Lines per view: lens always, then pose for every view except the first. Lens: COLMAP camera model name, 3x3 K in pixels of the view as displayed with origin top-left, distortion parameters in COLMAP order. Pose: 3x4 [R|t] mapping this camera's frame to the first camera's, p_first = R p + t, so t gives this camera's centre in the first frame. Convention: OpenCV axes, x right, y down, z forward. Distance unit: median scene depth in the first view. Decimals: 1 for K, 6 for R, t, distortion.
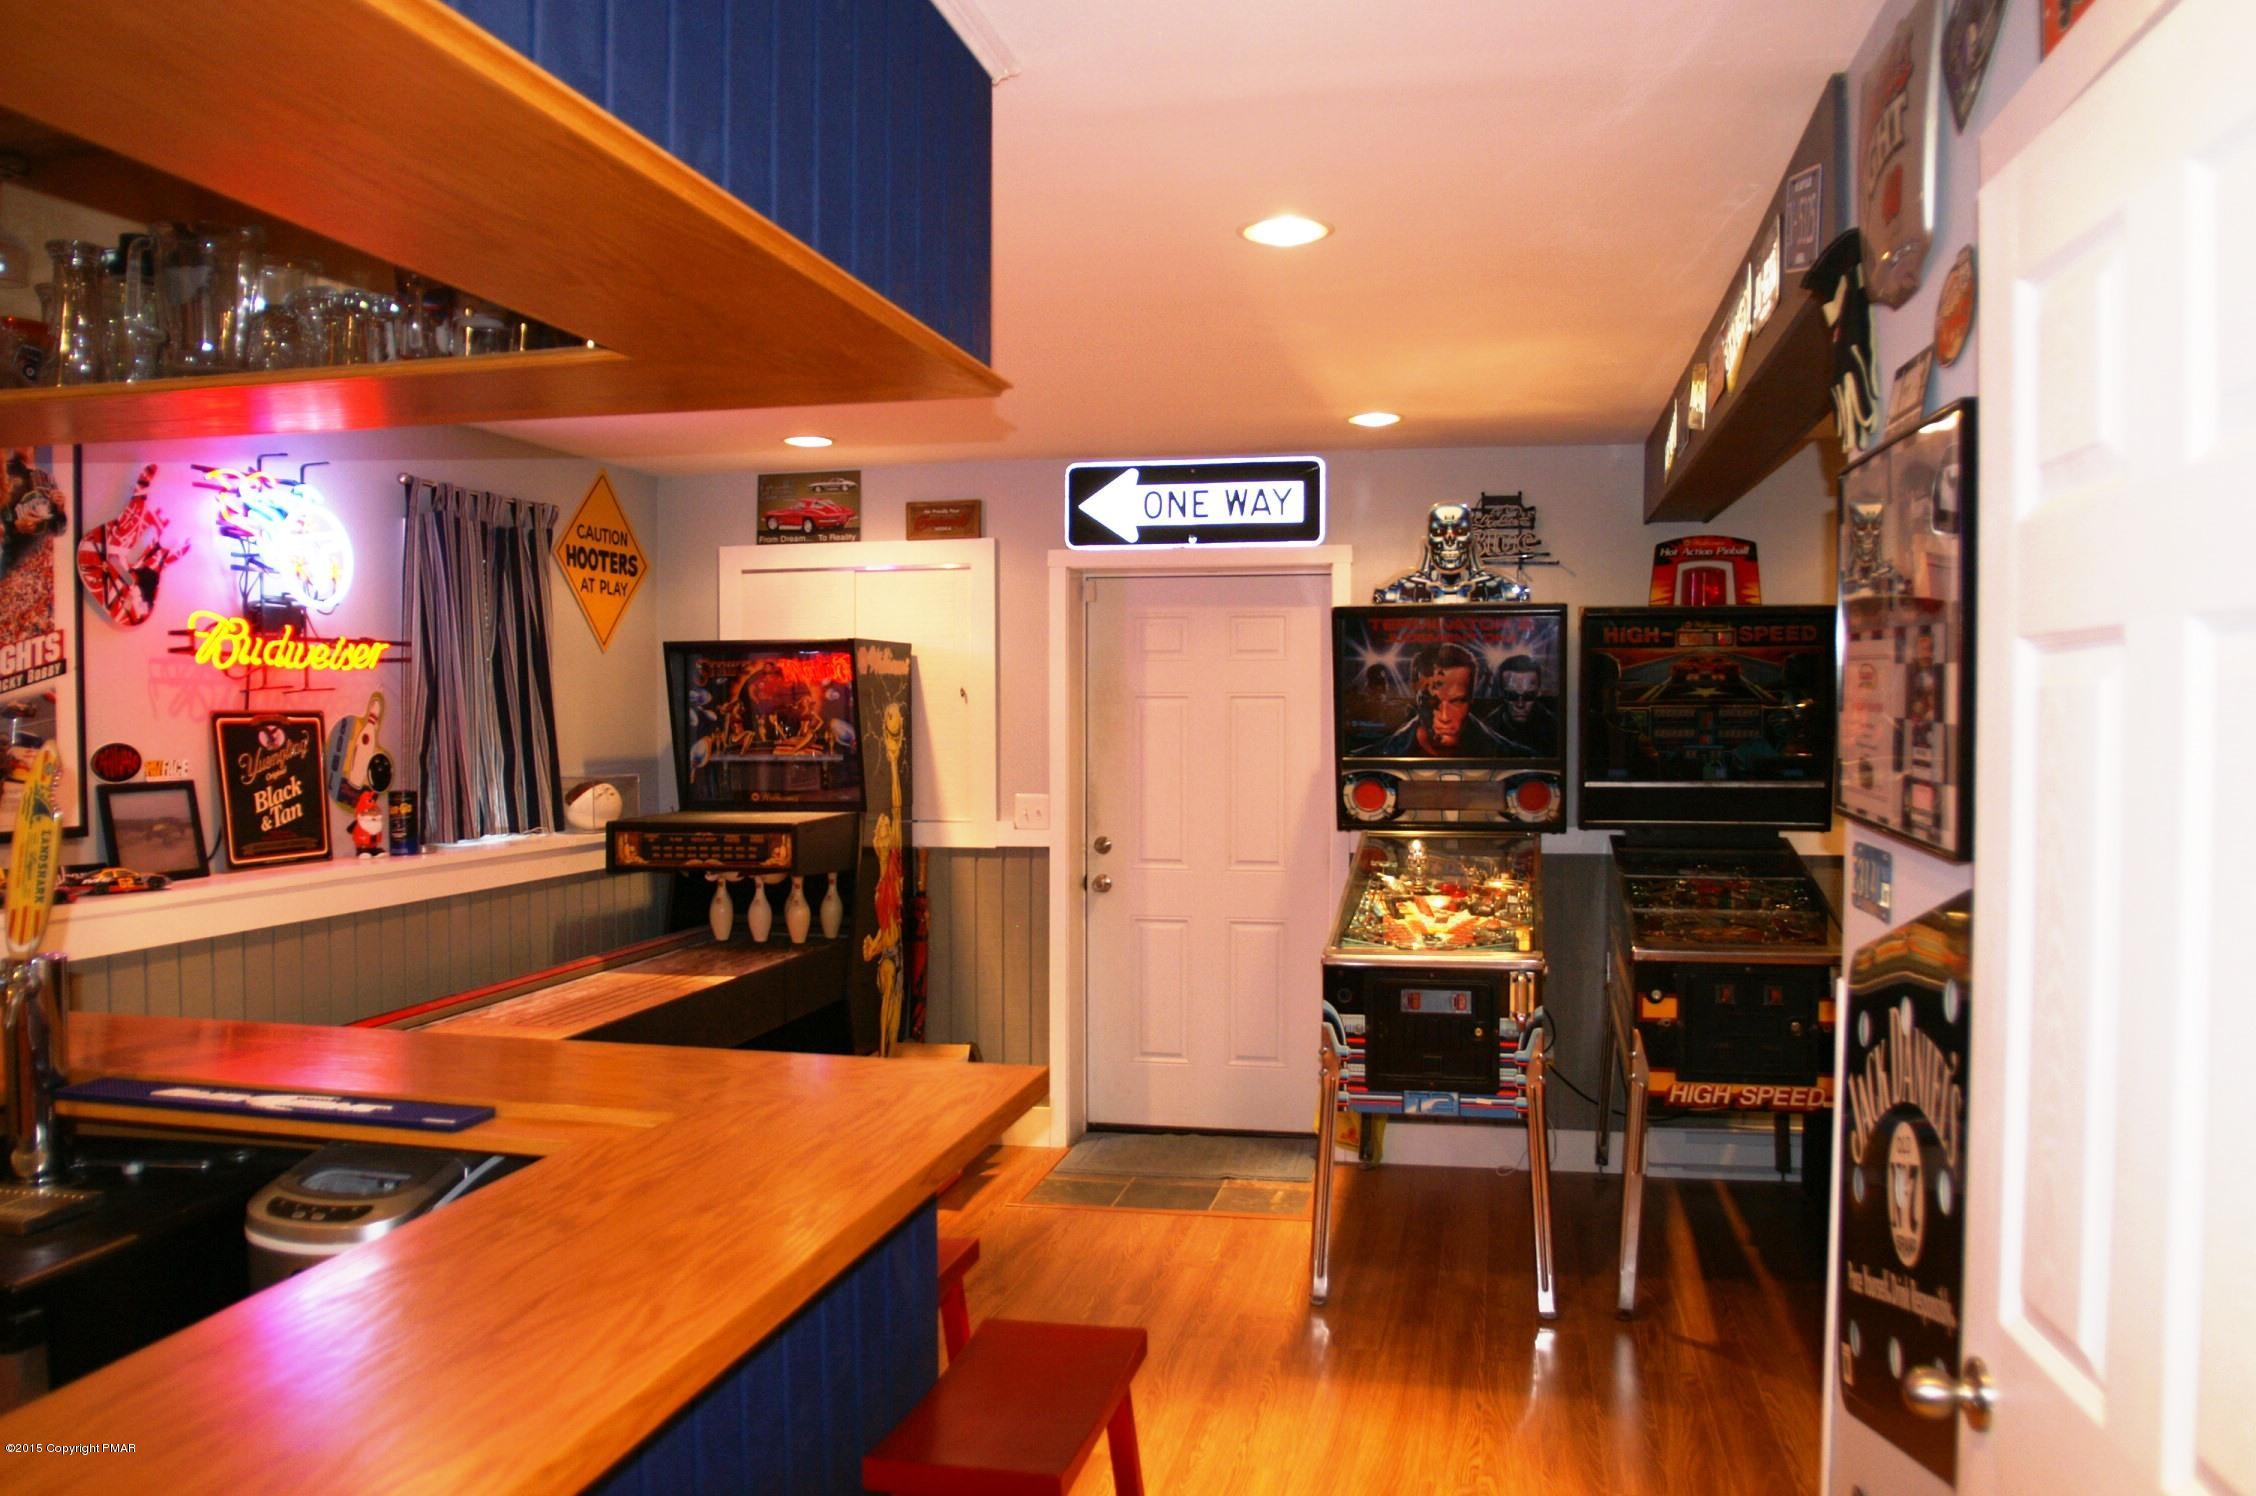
lens RADIAL K [[1693.6, 0, 1127.3], [0, 1693.6, 755.4], [0, 0, 1]] dist [-0.028816, 0.007380]
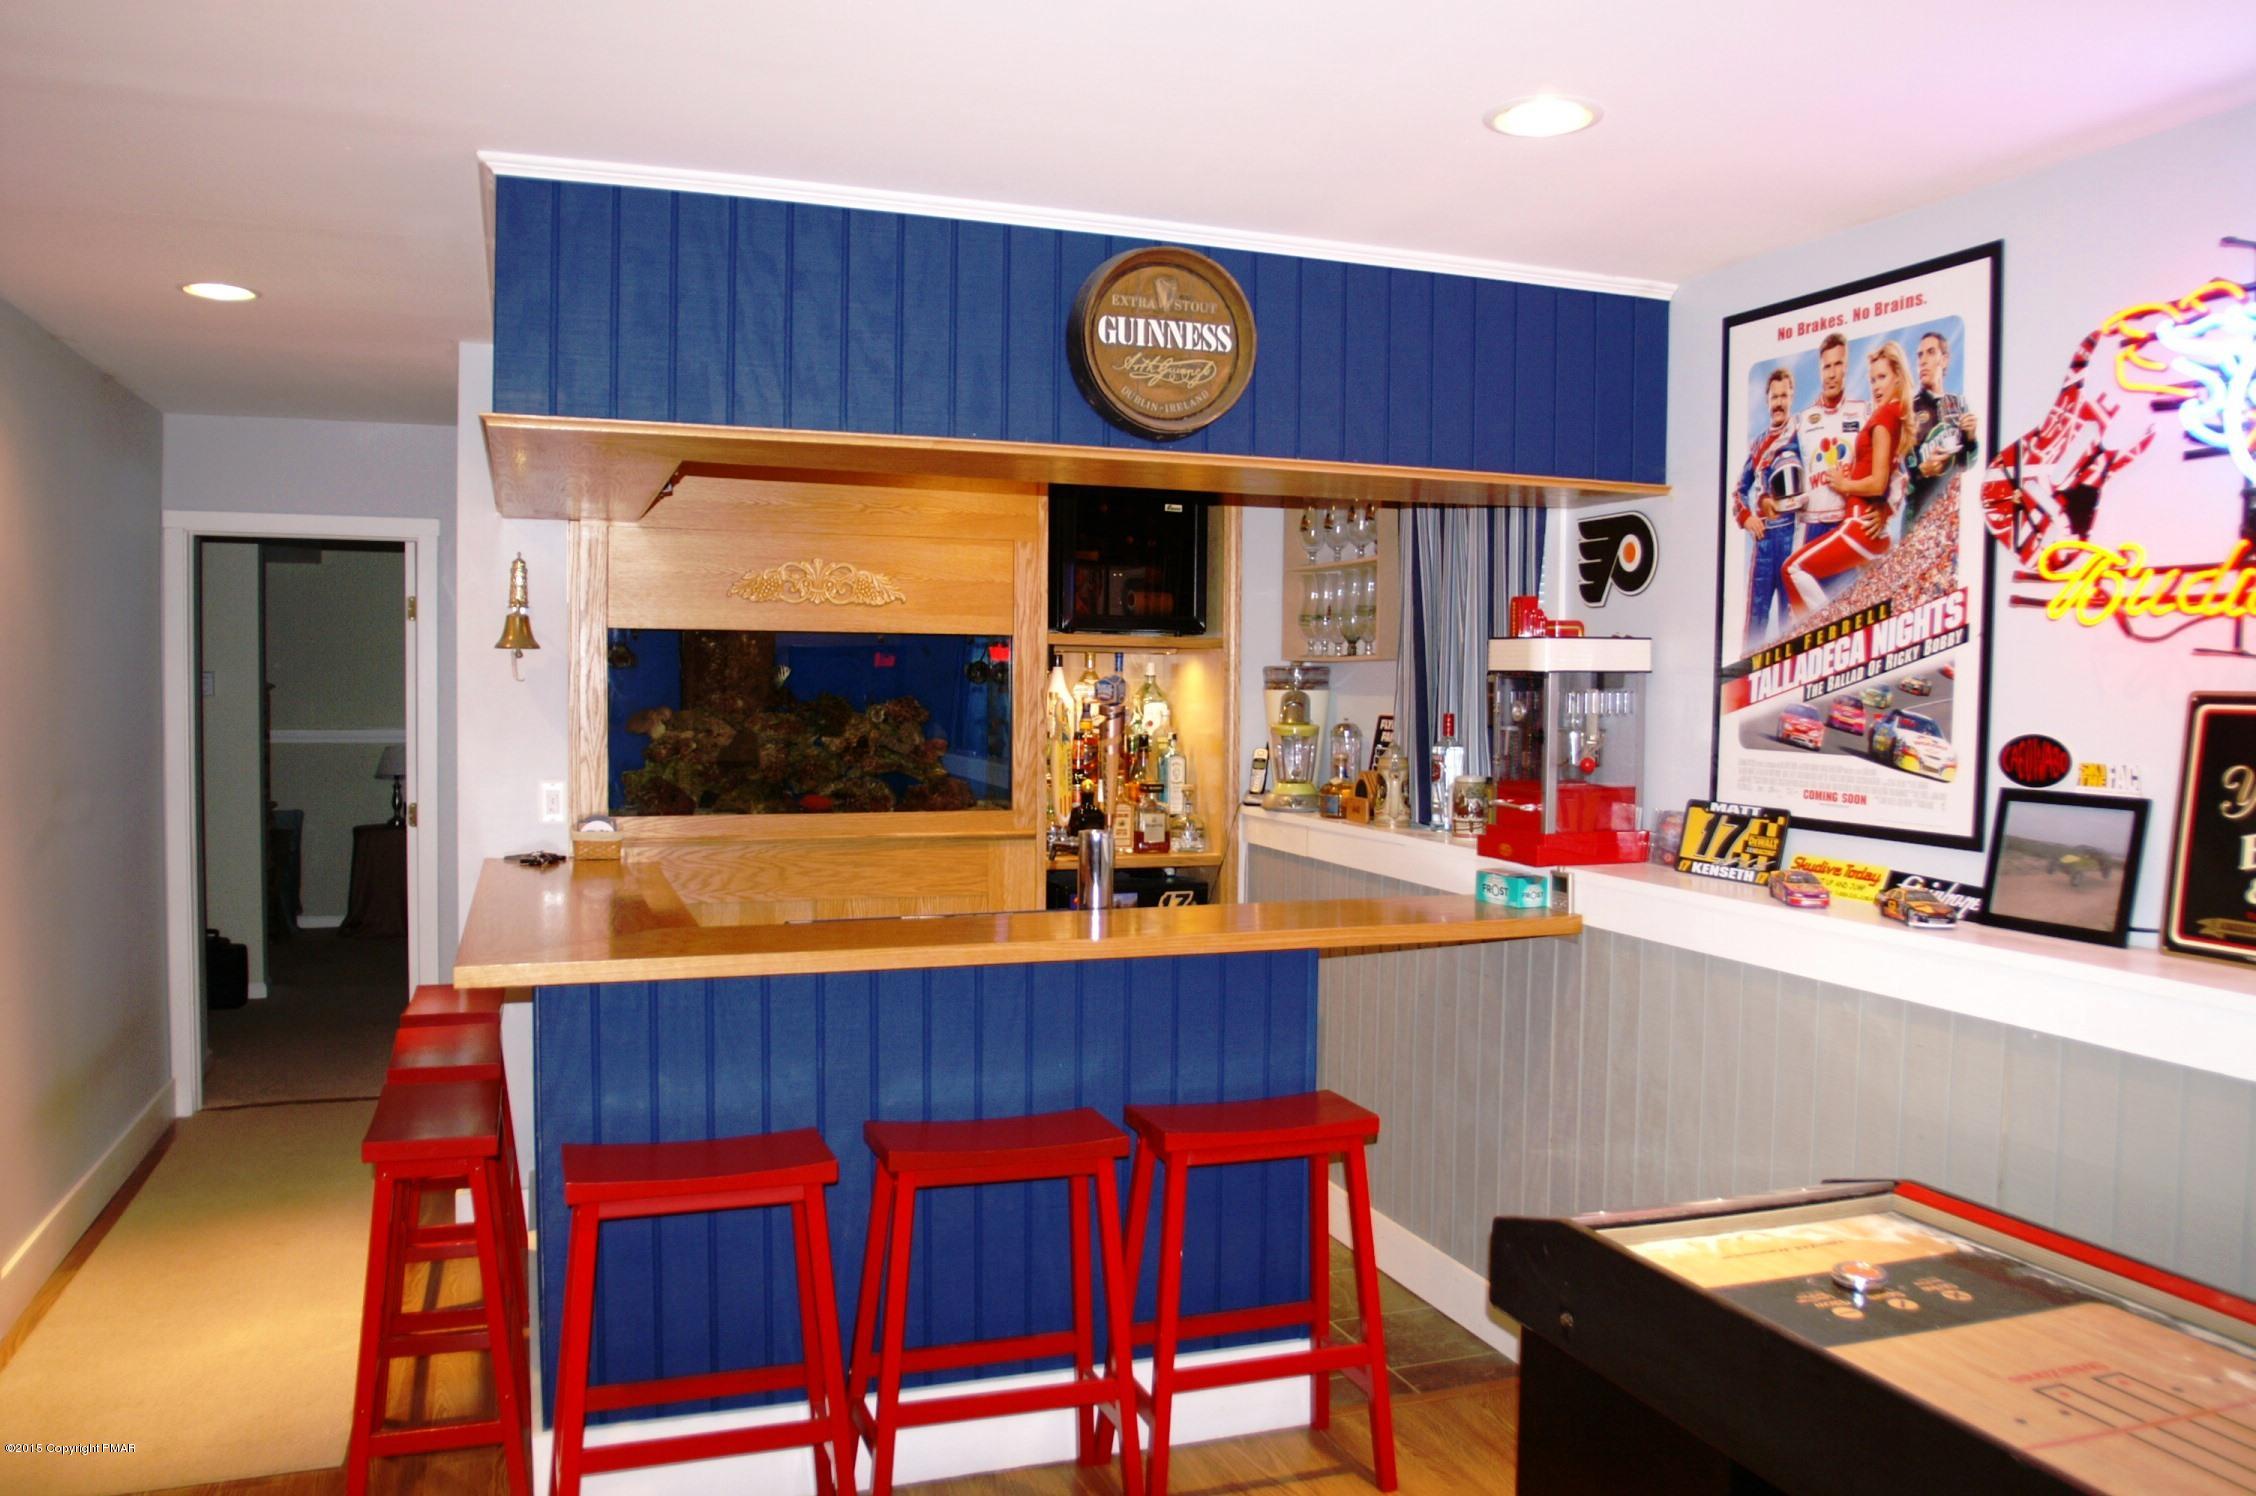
lens RADIAL K [[1693.6, 0, 1127.7], [0, 1693.6, 742.4], [0, 0, 1]] dist [-0.028816, 0.007380]
pose [[-0.840227, 0.012524, -0.542090, 0.129363], [-0.024210, 0.997870, 0.060579, -0.038993], [0.541694, 0.064025, -0.838134, 1.415102]]
